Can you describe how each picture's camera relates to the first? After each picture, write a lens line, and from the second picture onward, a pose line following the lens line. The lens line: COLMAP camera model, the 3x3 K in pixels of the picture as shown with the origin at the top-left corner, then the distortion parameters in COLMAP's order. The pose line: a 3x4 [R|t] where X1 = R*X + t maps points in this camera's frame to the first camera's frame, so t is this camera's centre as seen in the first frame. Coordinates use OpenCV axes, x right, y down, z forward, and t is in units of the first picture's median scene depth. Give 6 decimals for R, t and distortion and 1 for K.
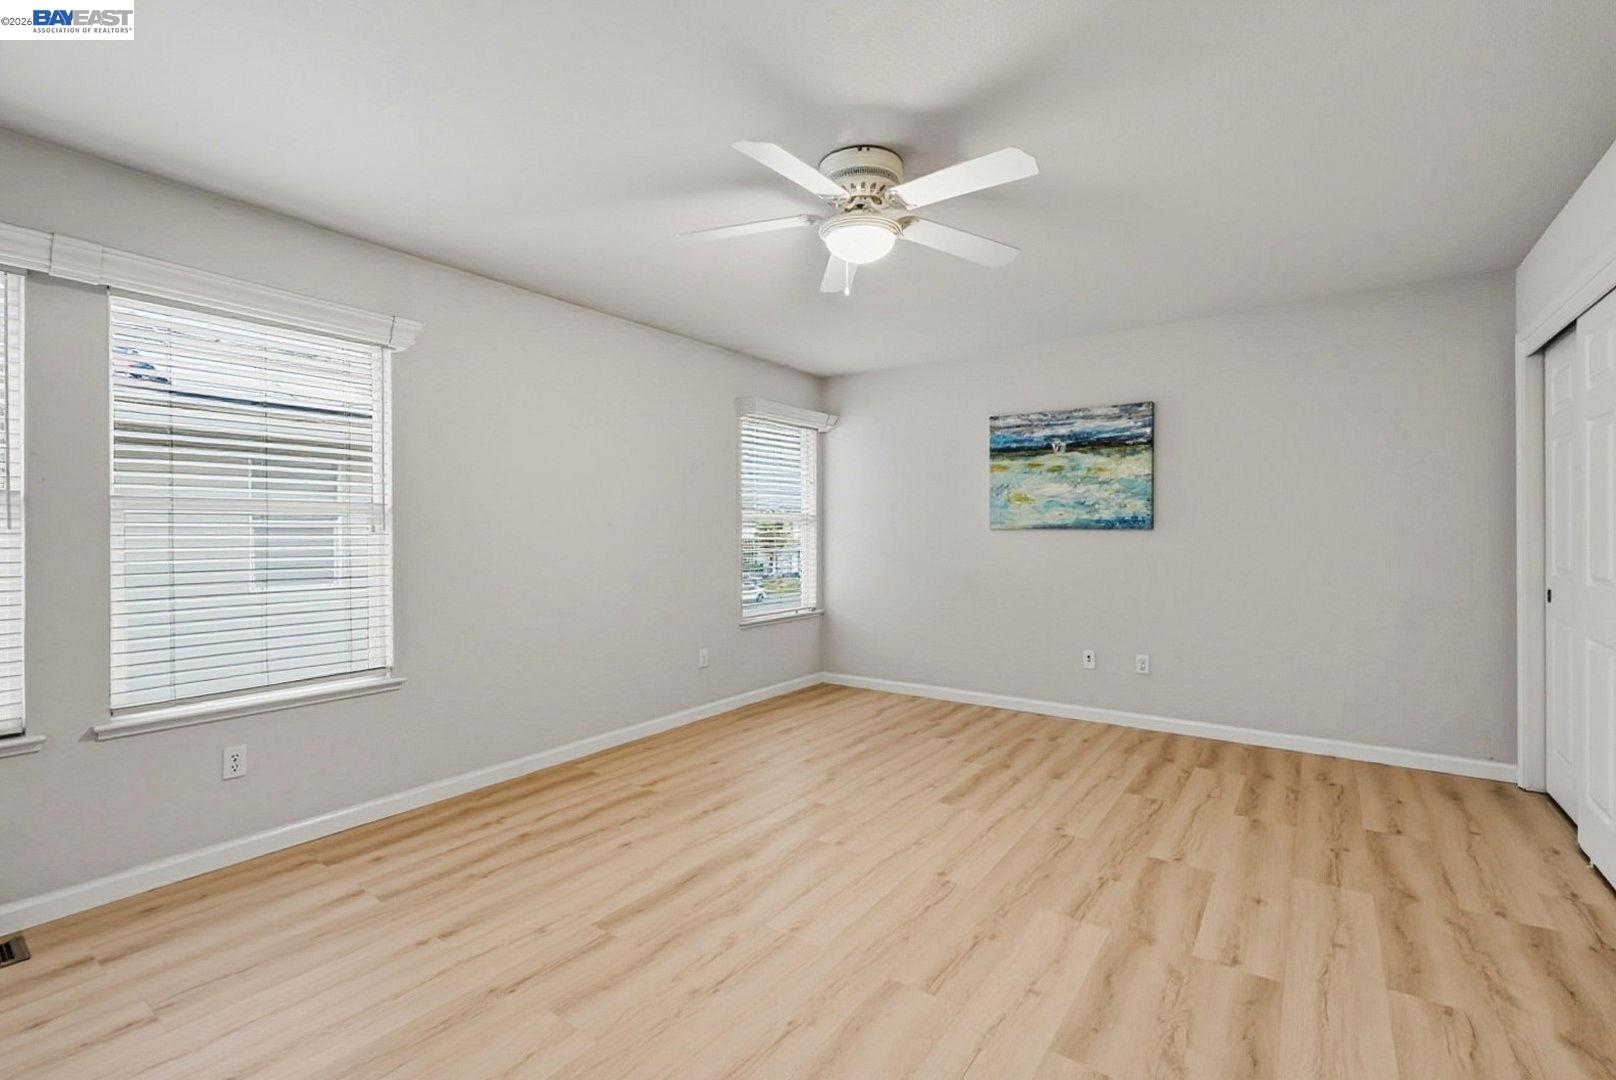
lens RADIAL K [[710.6, 0, 803.5], [0, 710.6, 535.4], [0, 0, 1]] dist [-0.001334, -0.000192]
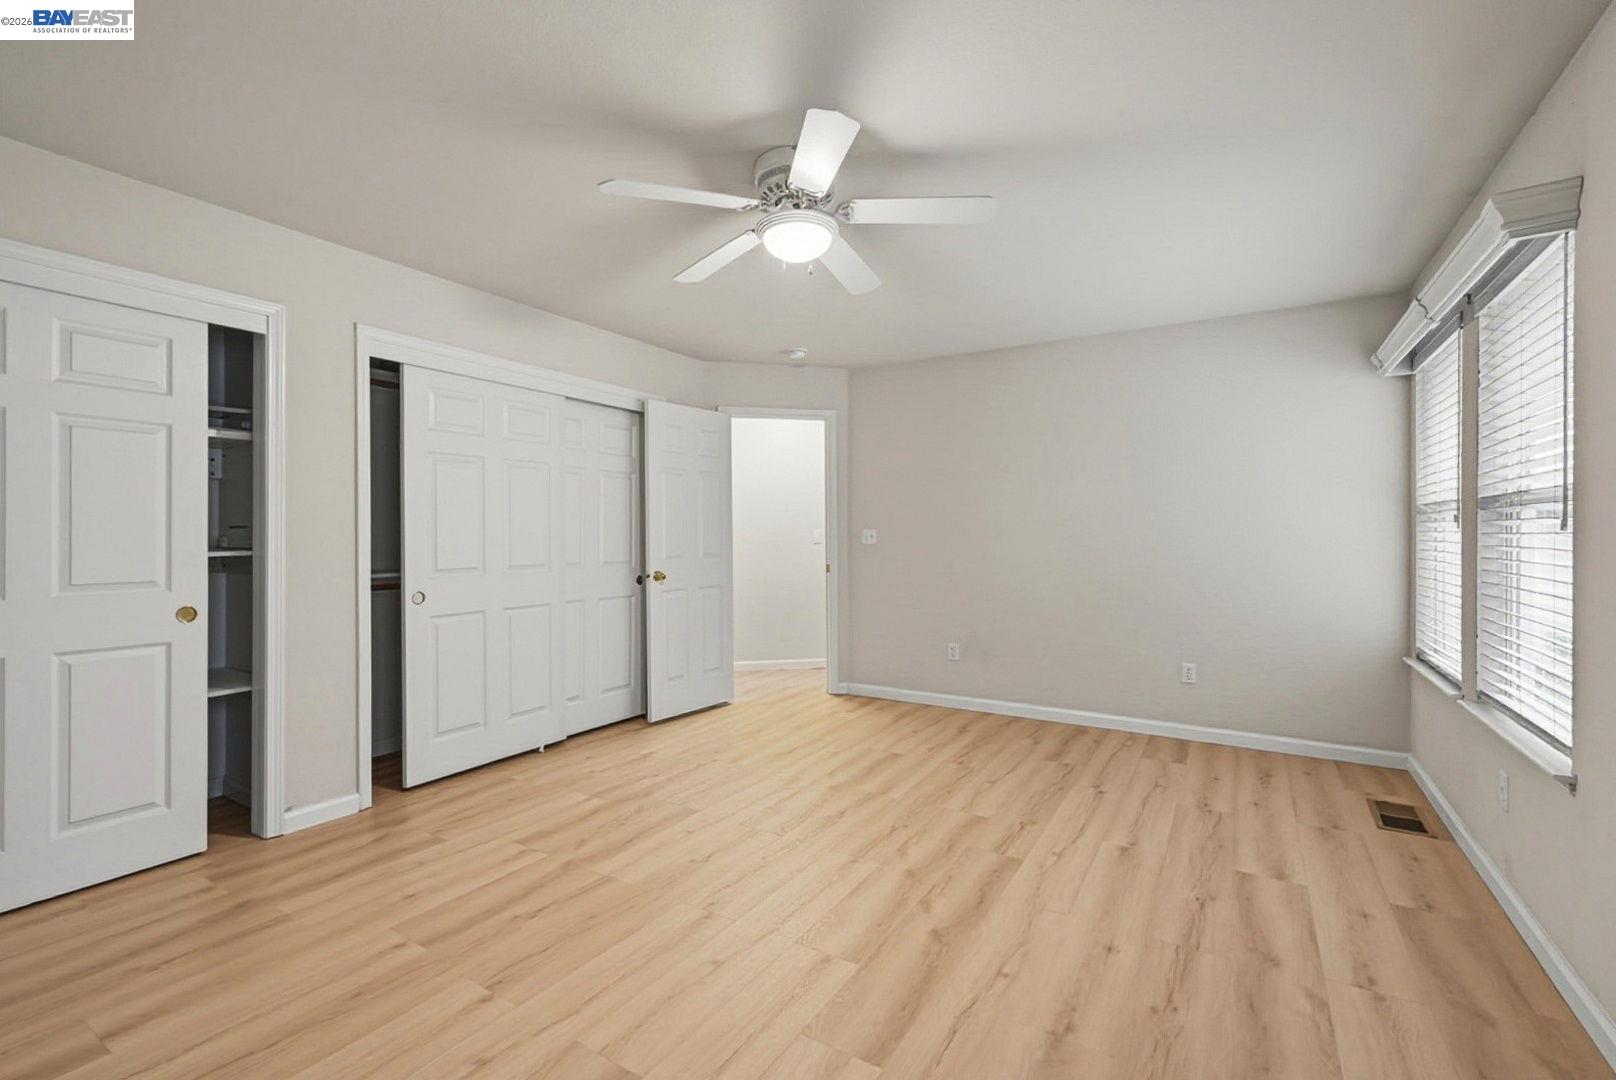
lens RADIAL K [[710.6, 0, 806.8], [0, 710.6, 535.5], [0, 0, 1]] dist [-0.001334, -0.000192]
pose [[-0.996788, 0.004142, -0.079976, 0.148037], [0.003638, 0.999973, 0.006451, -0.007490], [0.080000, 0.006139, -0.996776, 2.002275]]
